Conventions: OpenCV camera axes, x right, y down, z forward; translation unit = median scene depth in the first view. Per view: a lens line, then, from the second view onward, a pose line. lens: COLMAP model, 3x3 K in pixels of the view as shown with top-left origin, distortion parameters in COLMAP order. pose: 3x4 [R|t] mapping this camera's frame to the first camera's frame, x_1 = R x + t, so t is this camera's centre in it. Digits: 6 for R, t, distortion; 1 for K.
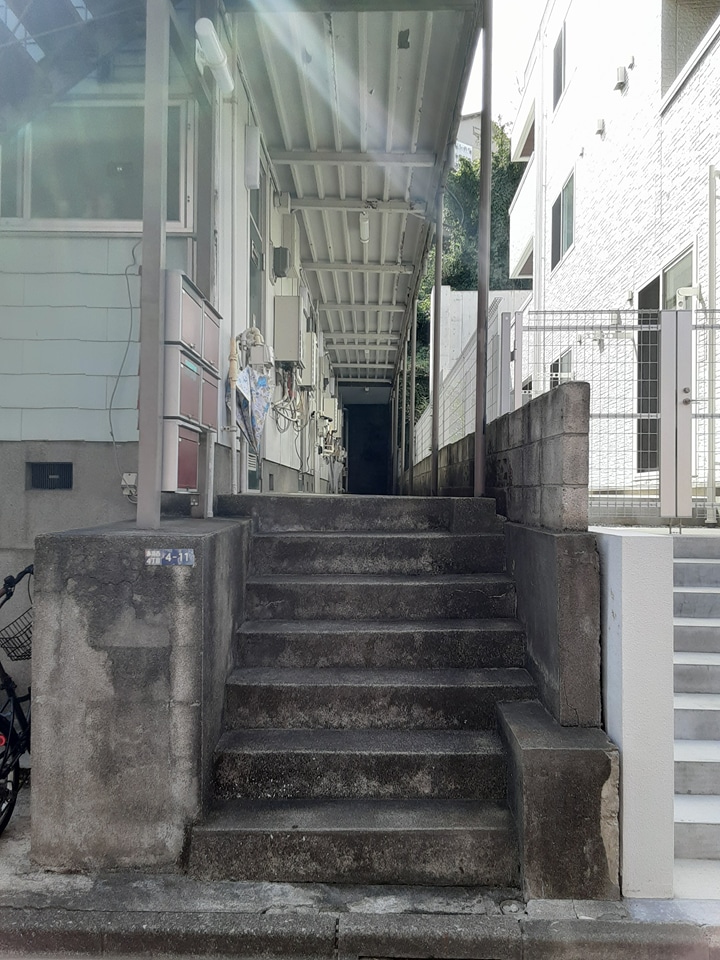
lens RADIAL K [[772.7, 0, 353.2], [0, 772.7, 479.4], [0, 0, 1]] dist [0.121912, -0.171279]
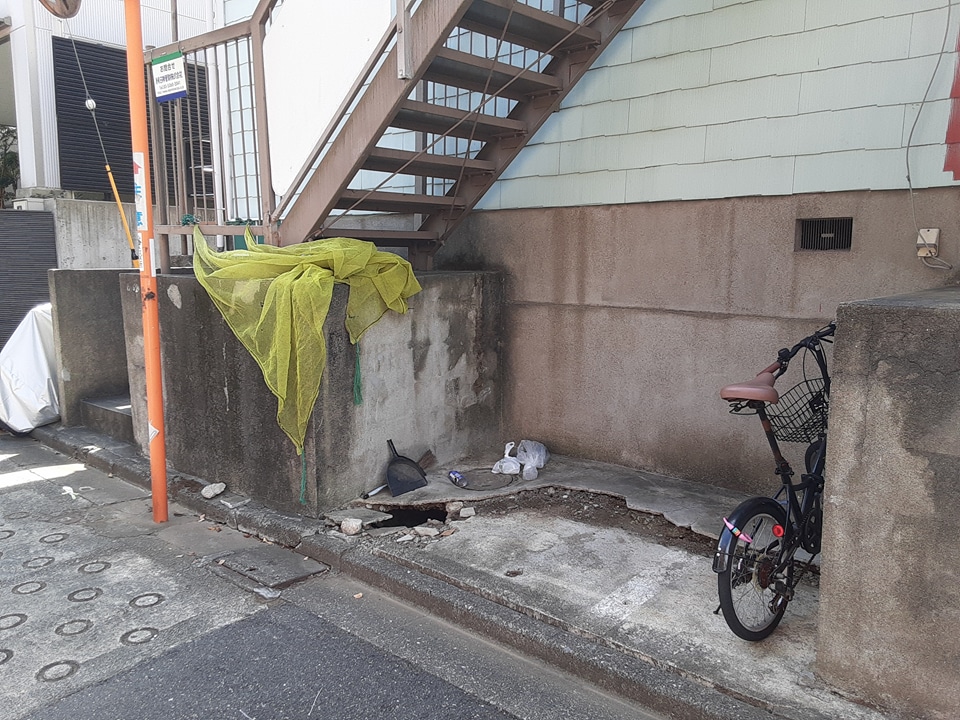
lens RADIAL K [[772.7, 0, 480.0], [0, 772.7, 360.0], [0, 0, 1]] dist [0.121912, -0.171279]
pose [[0.757996, 0.083779, -0.646856, -0.153361], [0.010415, 0.990036, 0.140431, 0.010104], [0.652176, -0.113183, 0.749570, 0.140176]]
